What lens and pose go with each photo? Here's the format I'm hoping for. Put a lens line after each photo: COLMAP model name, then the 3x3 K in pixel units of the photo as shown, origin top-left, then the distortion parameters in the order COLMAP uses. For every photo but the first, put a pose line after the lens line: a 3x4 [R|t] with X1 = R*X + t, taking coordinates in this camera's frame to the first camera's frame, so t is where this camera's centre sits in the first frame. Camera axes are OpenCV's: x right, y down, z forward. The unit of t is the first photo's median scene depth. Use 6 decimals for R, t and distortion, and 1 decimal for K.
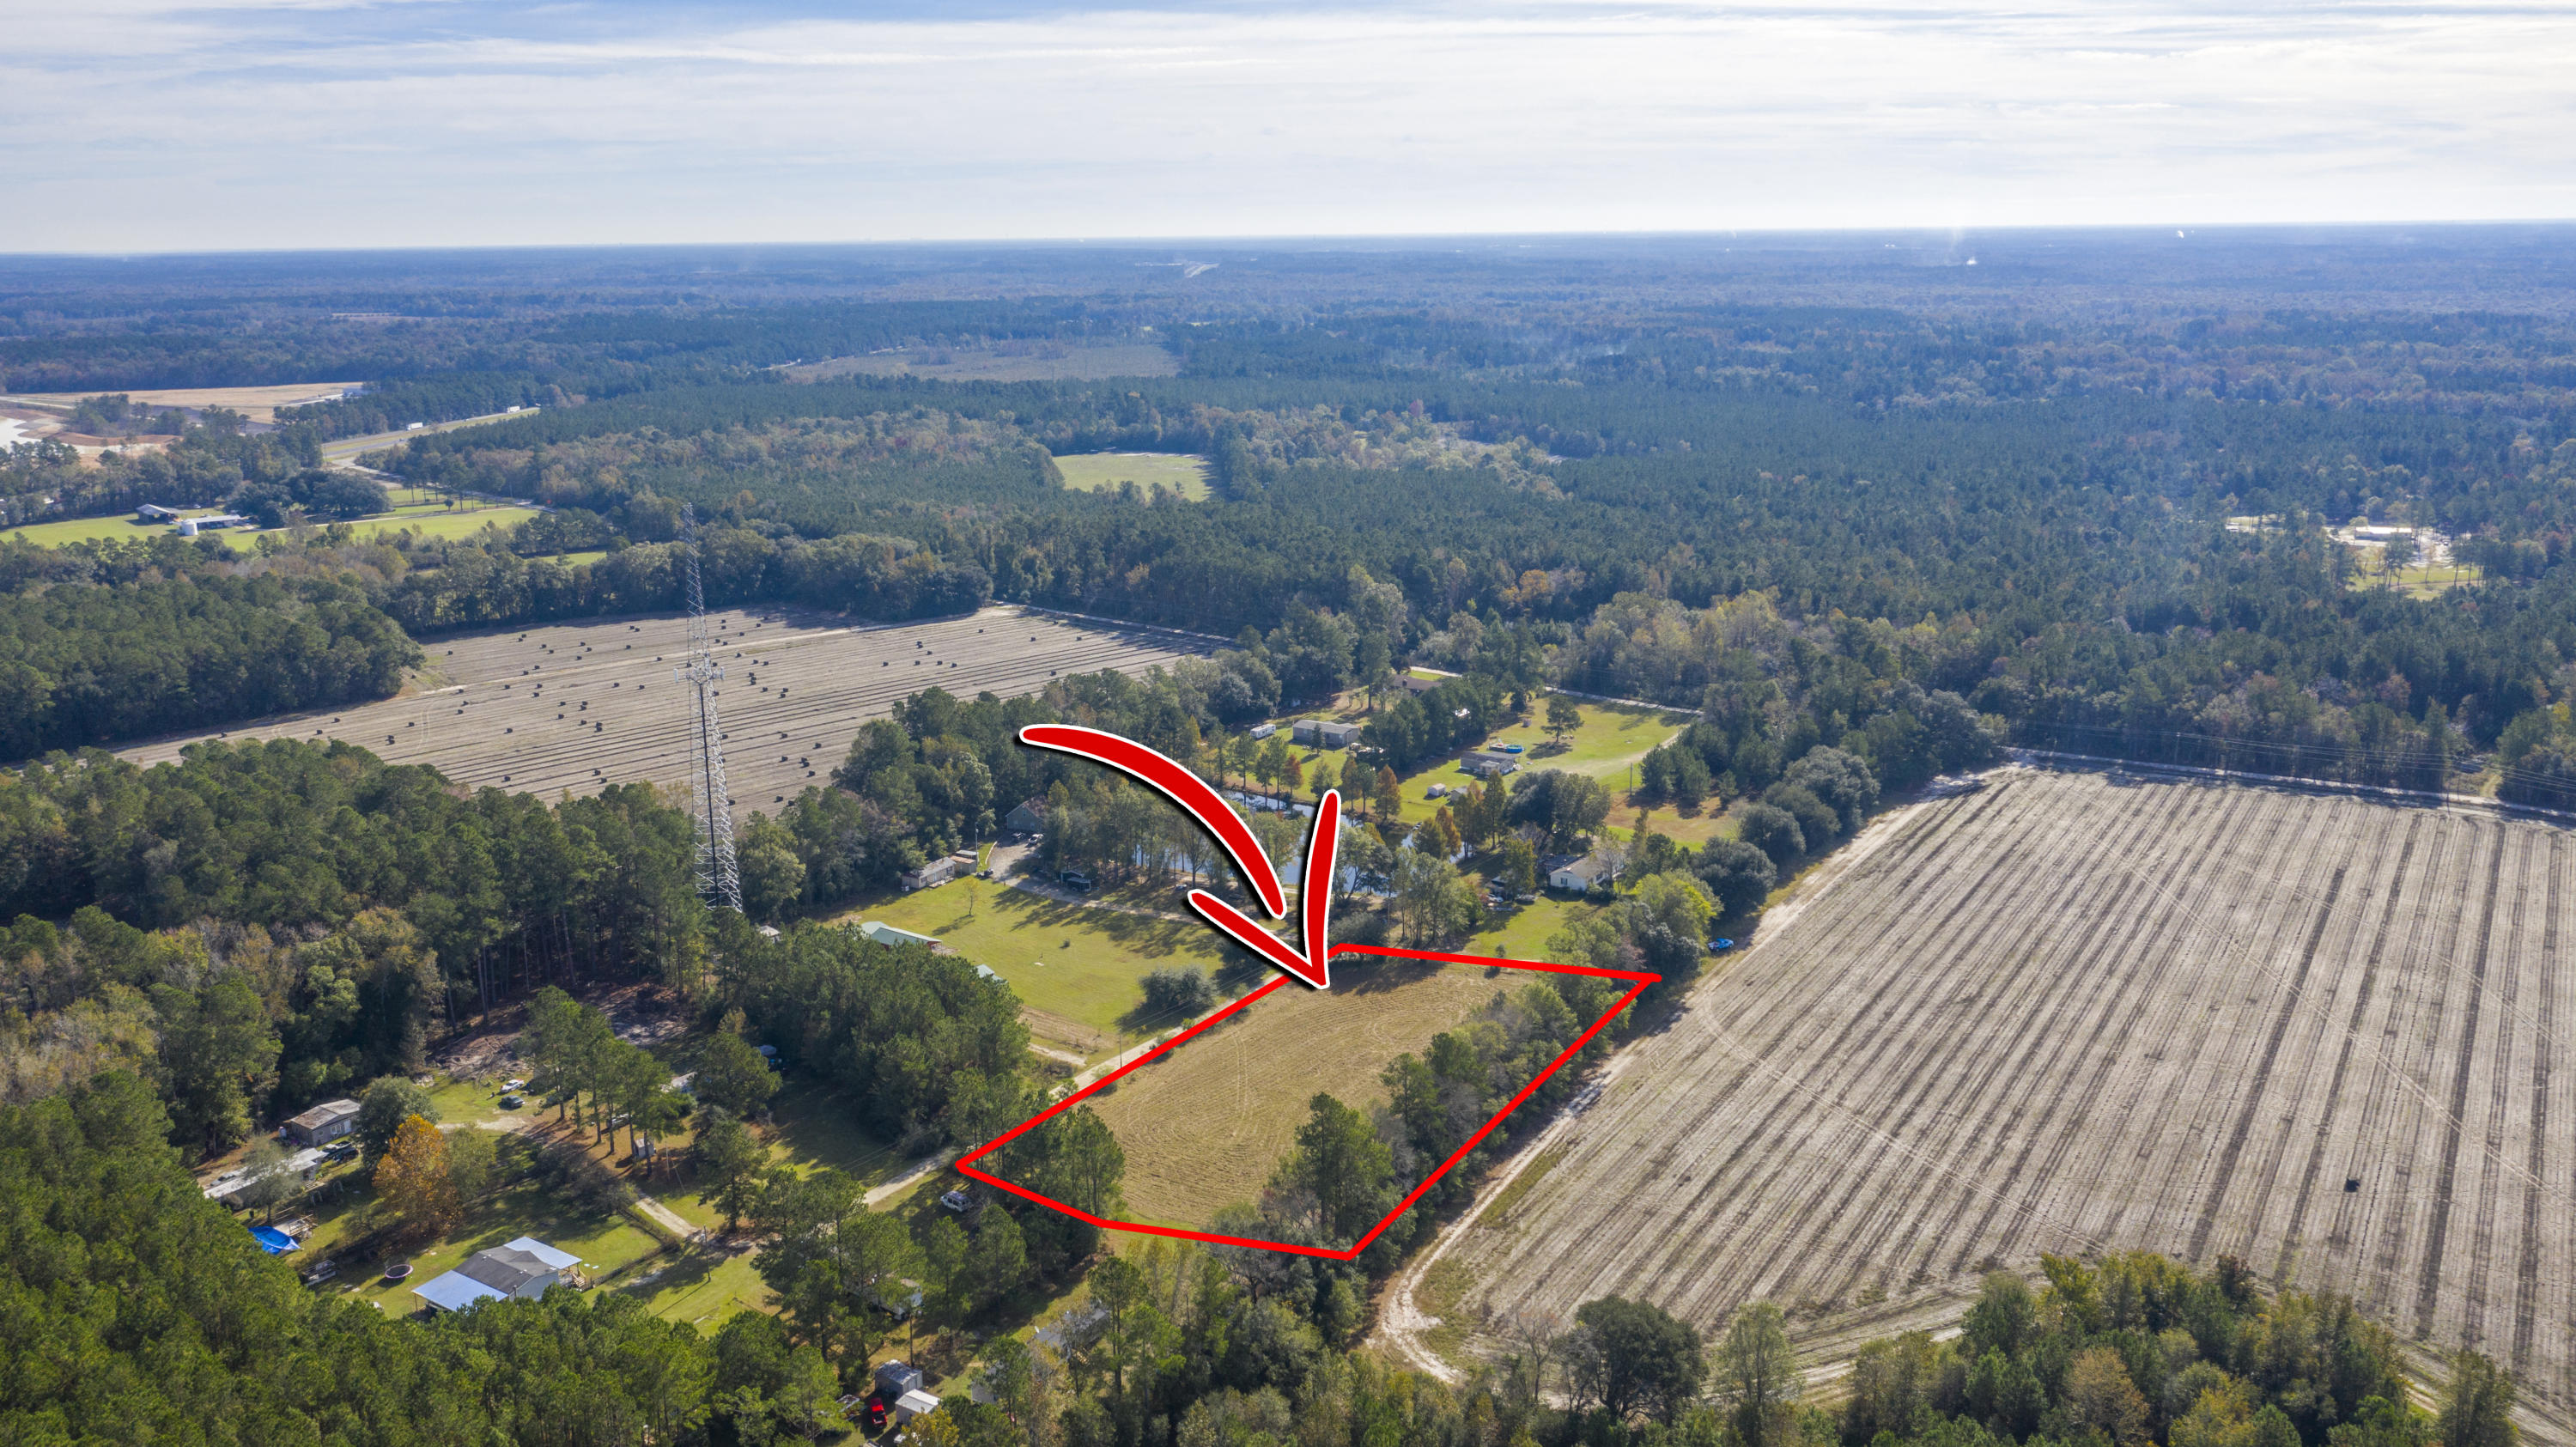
lens RADIAL K [[2057.9, 0, 1280.6], [0, 2057.9, 730.7], [0, 0, 1]] dist [-0.004389, 0.015614]
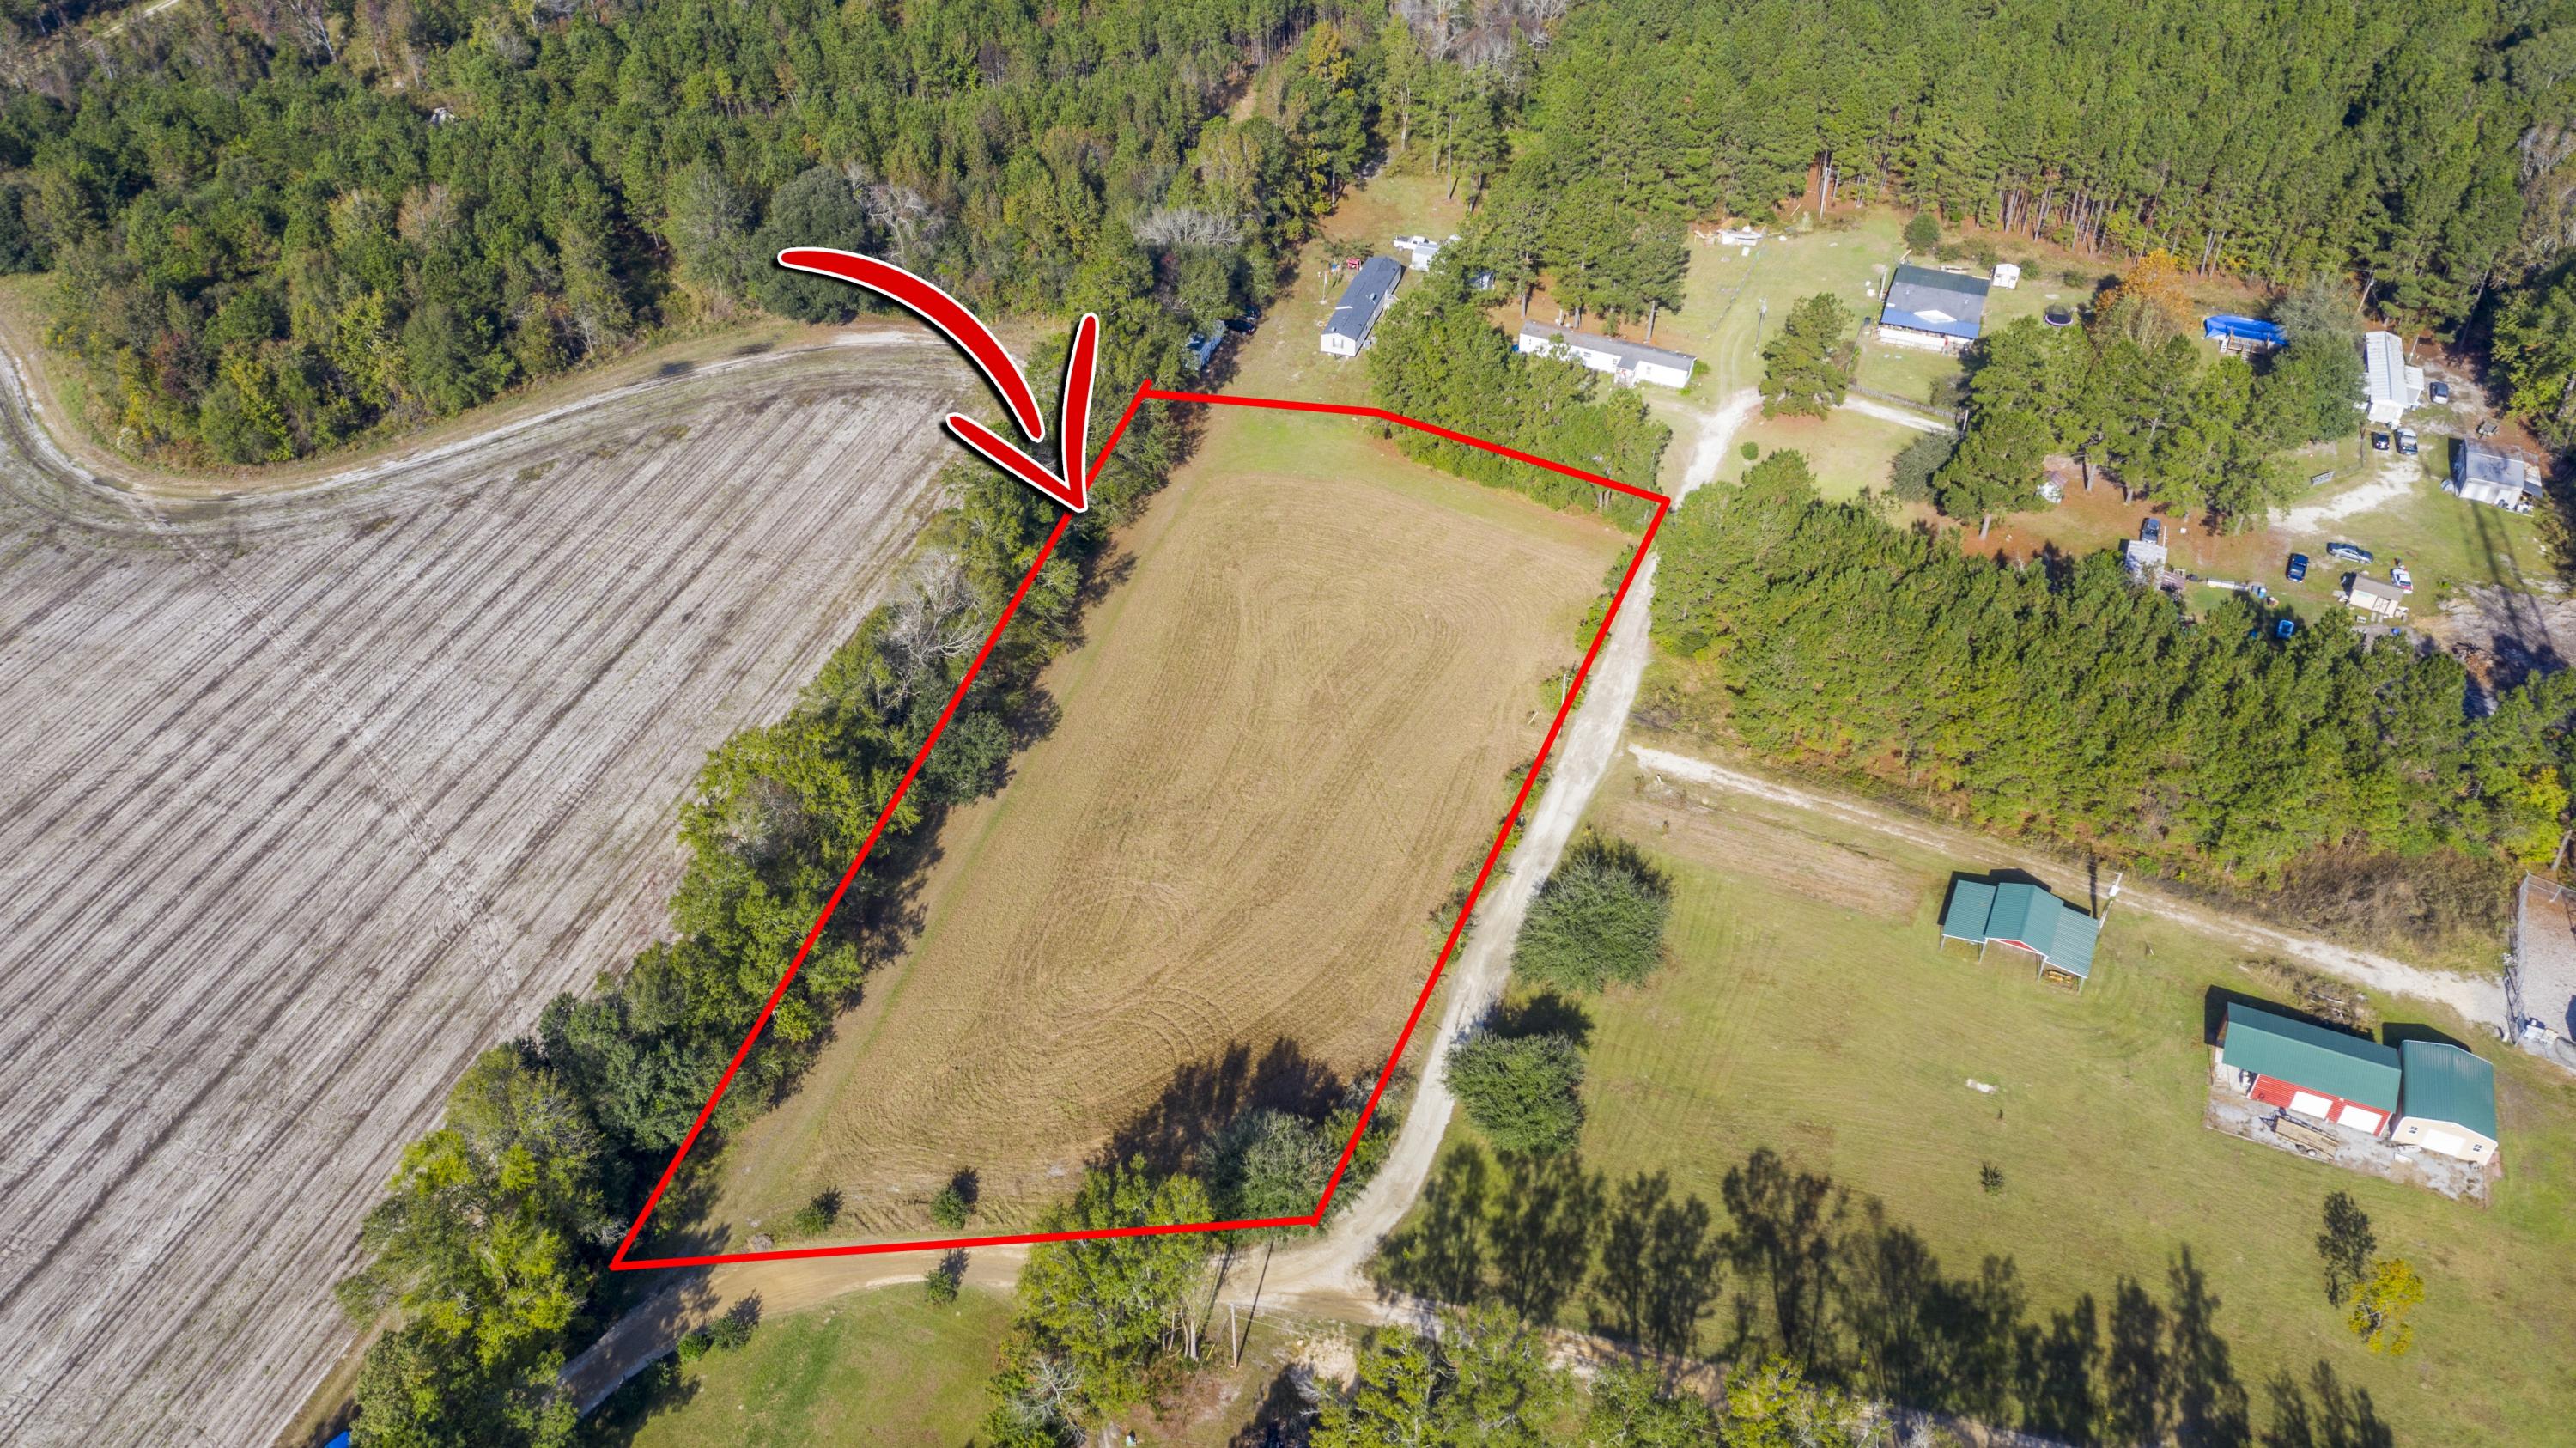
lens RADIAL K [[2040.2, 0, 1273.2], [0, 2040.2, 725.6], [0, 0, 1]] dist [0.001589, 0.009367]
pose [[-0.974241, 0.152639, -0.165997, 0.107587], [-0.046088, 0.585796, 0.809147, -0.331785], [0.220748, 0.795955, -0.563671, 1.347328]]
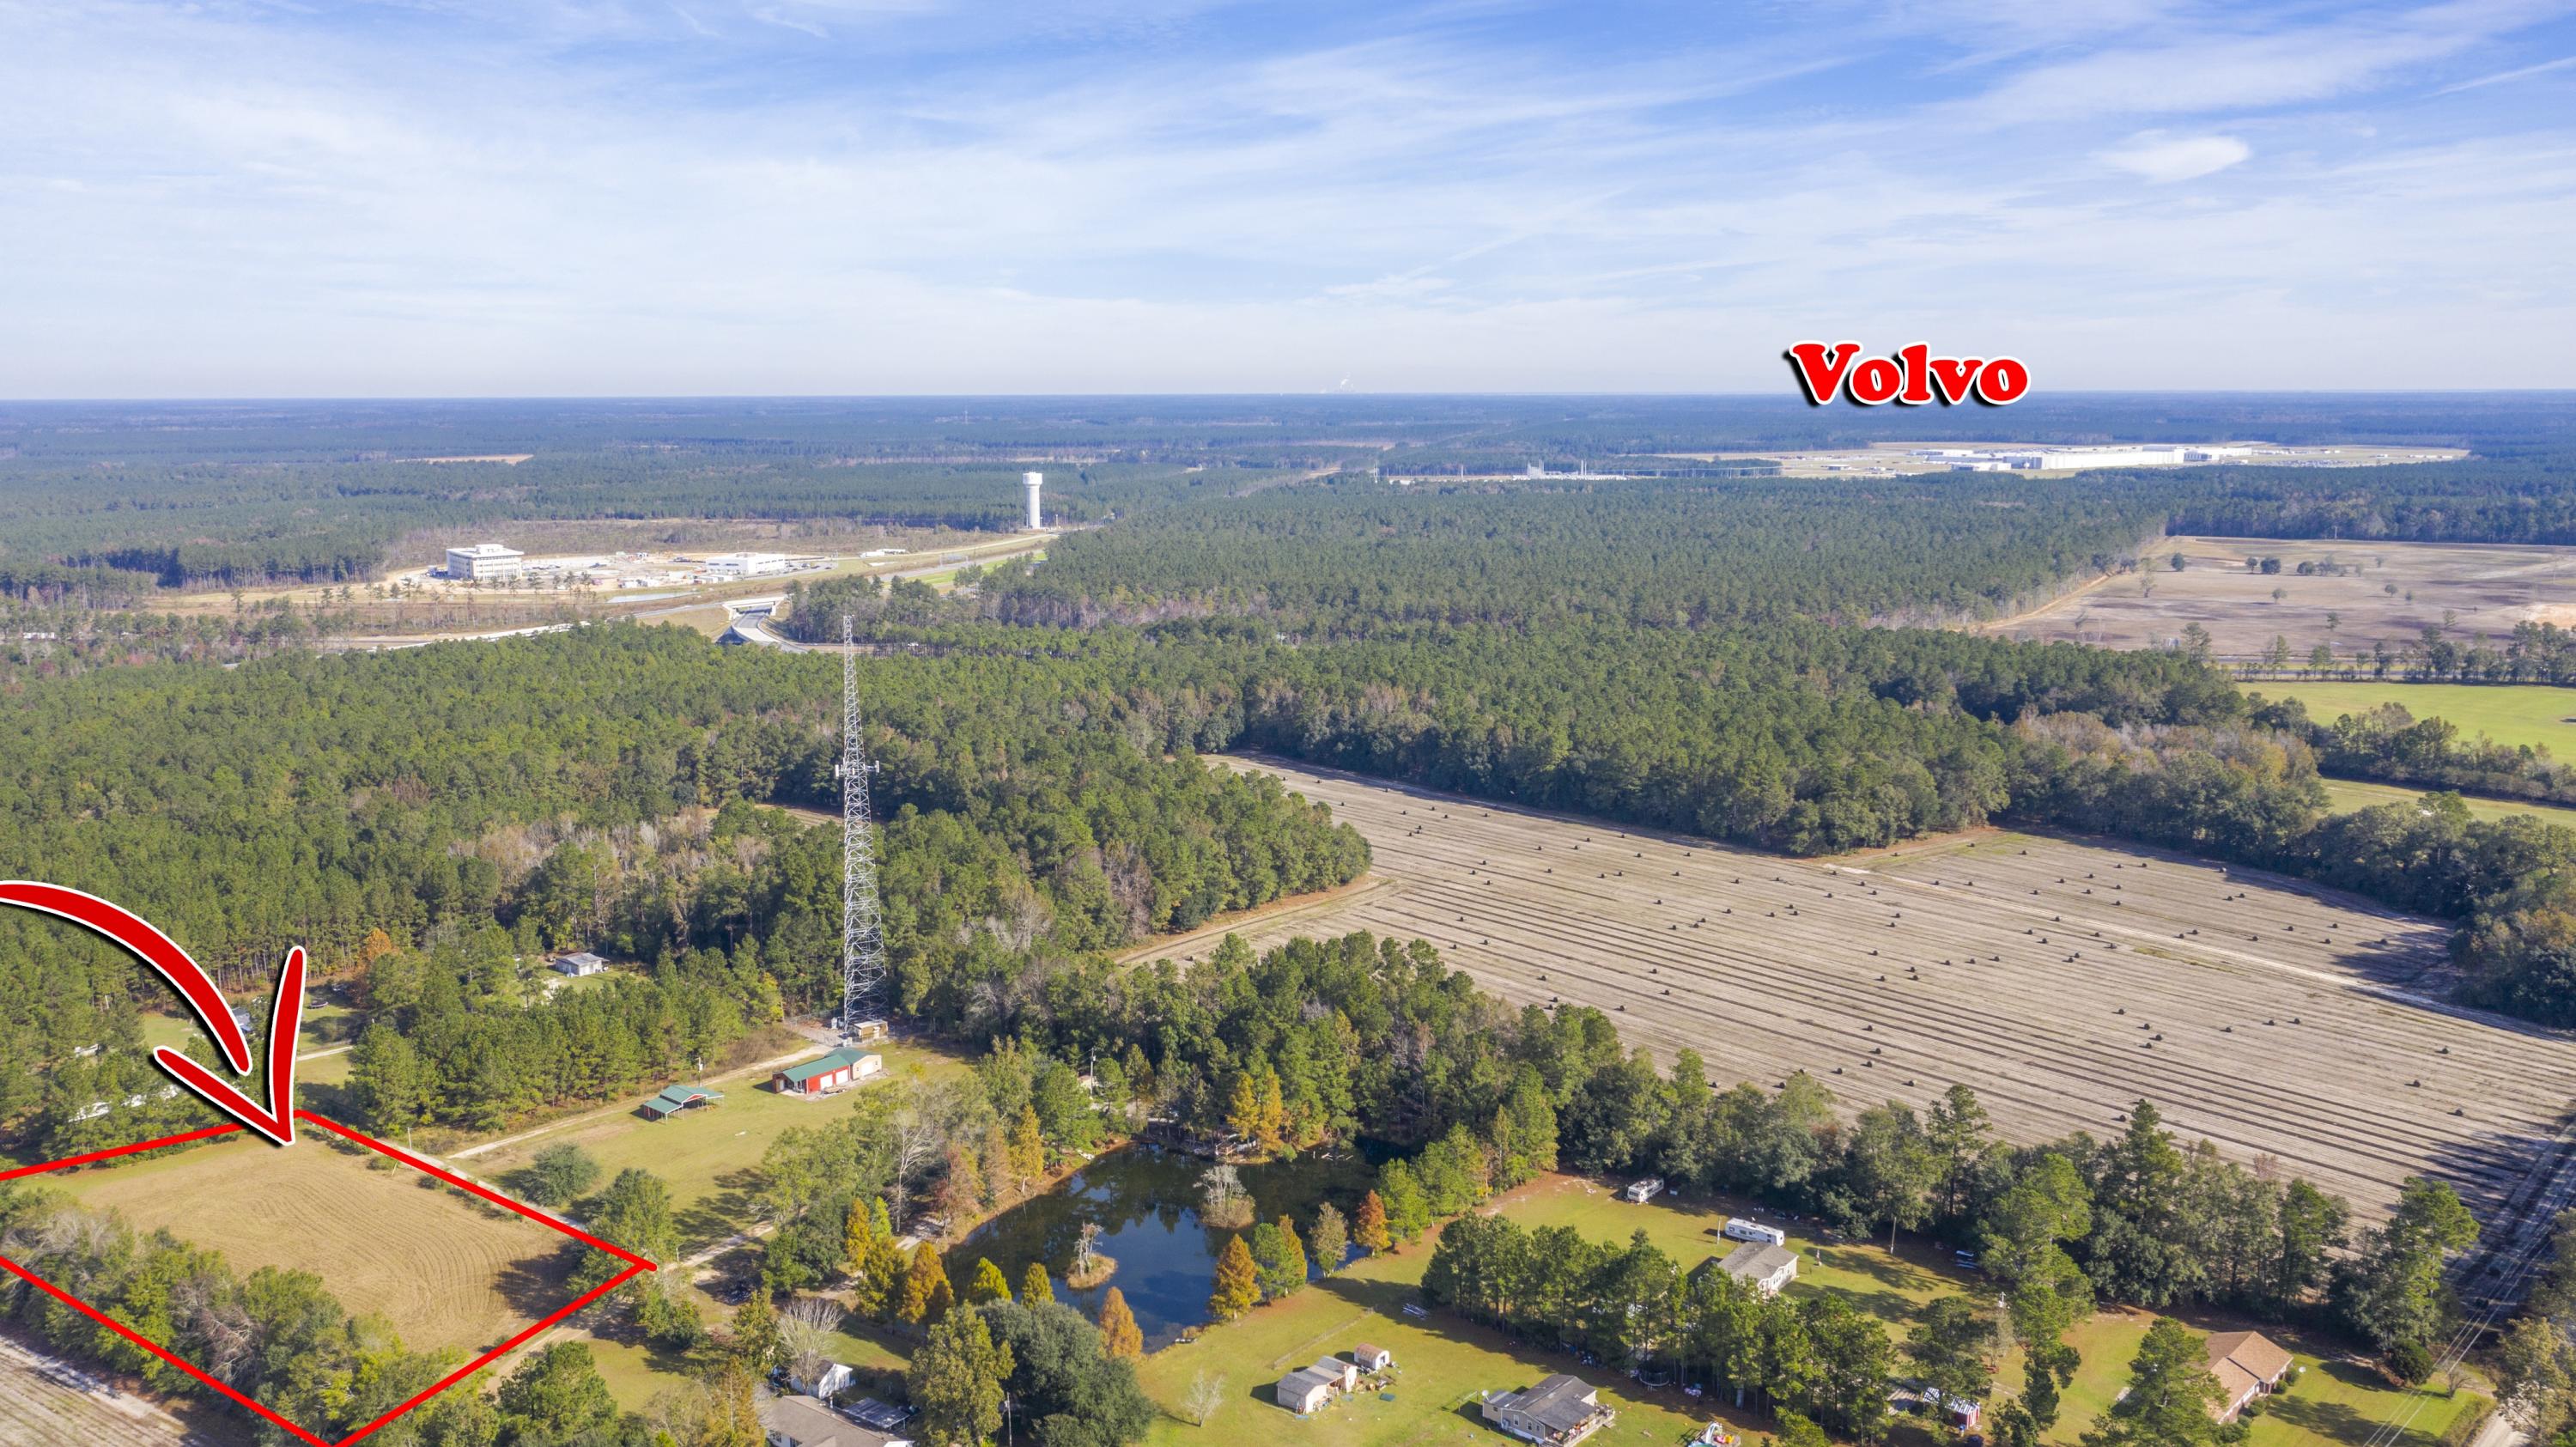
lens RADIAL K [[2057.9, 0, 1280.6], [0, 2057.9, 730.7], [0, 0, 1]] dist [-0.004389, 0.015614]
pose [[-0.051143, 0.177483, -0.982794, 0.905680], [-0.236816, 0.953859, 0.184581, -0.352450], [0.970207, 0.242182, -0.006753, 1.408458]]
